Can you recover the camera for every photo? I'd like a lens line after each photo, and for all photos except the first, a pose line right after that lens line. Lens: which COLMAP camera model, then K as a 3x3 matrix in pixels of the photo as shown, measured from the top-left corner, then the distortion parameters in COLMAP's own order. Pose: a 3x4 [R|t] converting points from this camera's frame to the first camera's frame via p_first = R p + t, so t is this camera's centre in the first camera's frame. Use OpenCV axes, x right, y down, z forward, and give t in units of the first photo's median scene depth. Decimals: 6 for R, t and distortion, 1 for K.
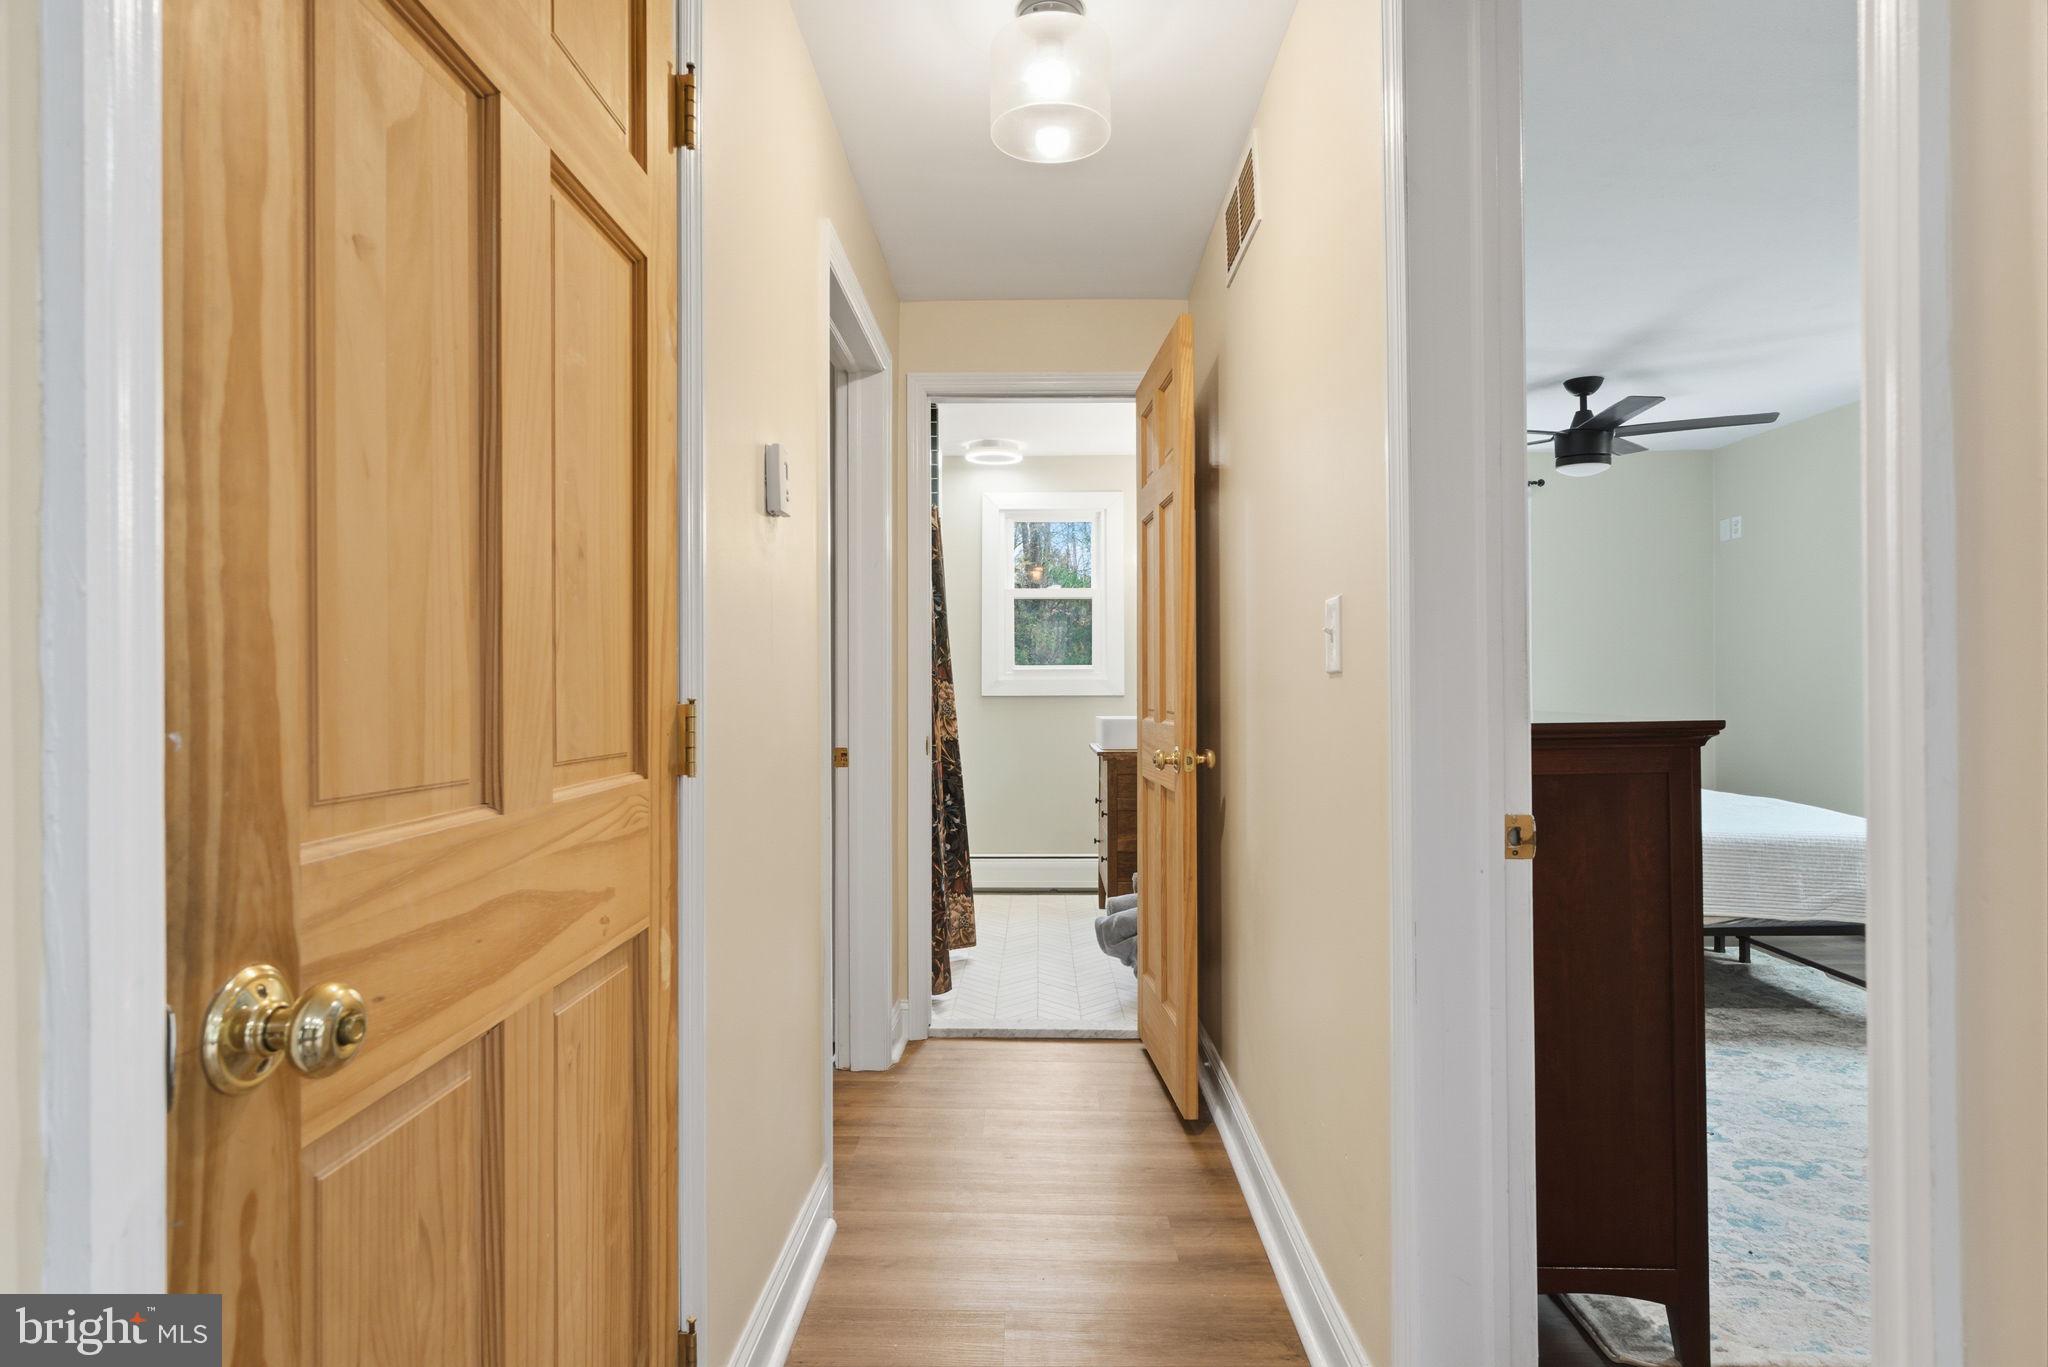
lens RADIAL K [[1078.0, 0, 1017.6], [0, 1078.0, 693.5], [0, 0, 1]] dist [-0.007490, 0.005098]
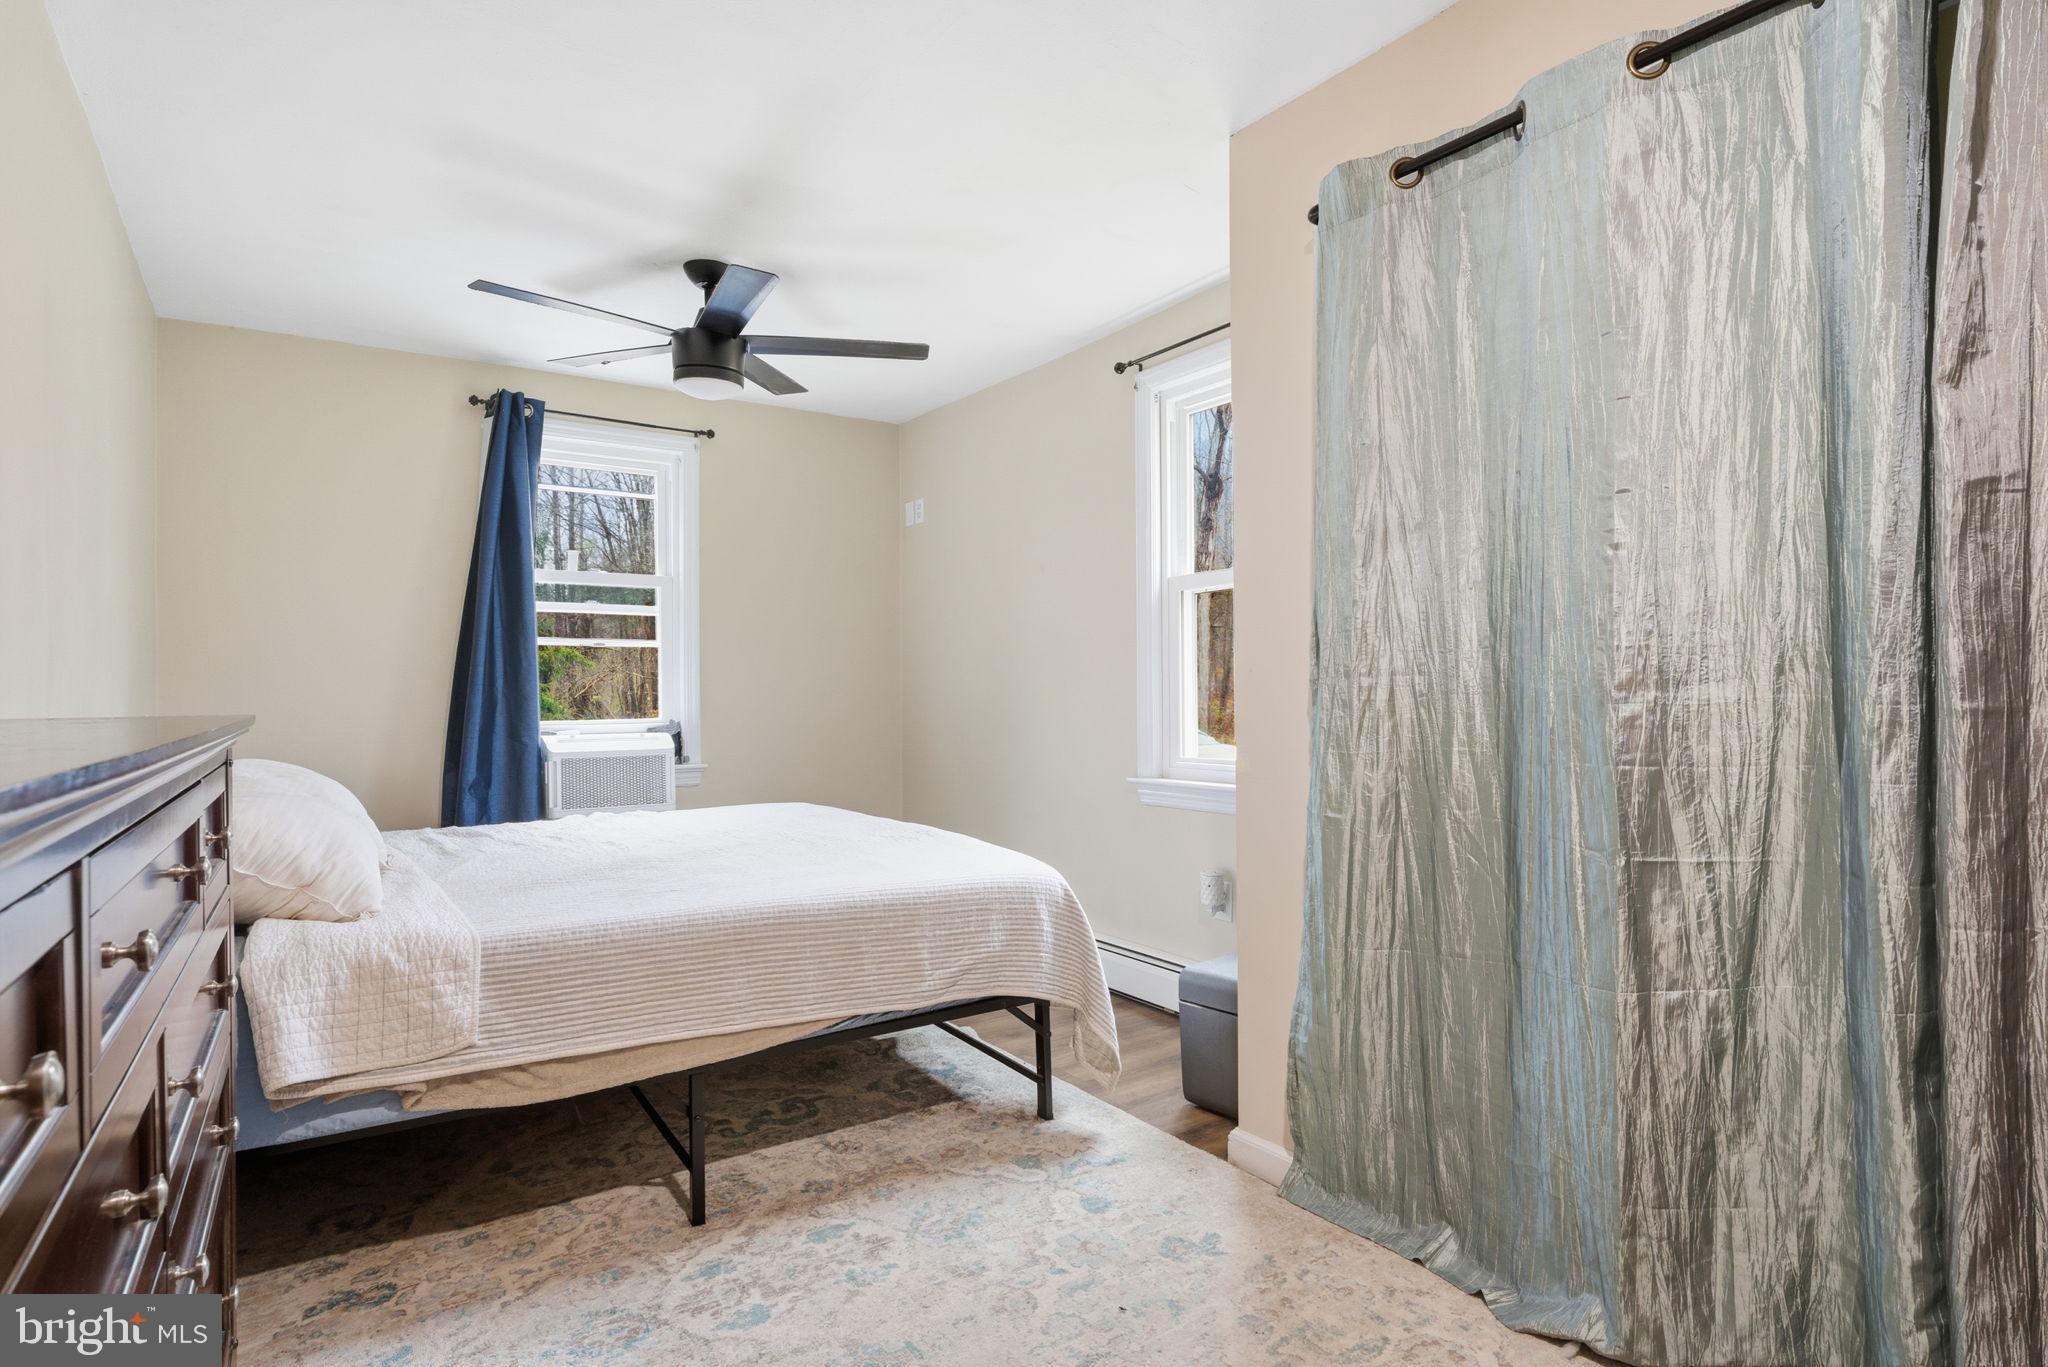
lens RADIAL K [[1078.0, 0, 1024.0], [0, 1078.0, 692.8], [0, 0, 1]] dist [-0.007490, 0.005098]
pose [[0.808600, 0.002450, 0.588354, 0.296932], [-0.000777, 0.999995, -0.003096, 0.000313], [-0.588359, 0.002046, 0.808598, 0.312009]]
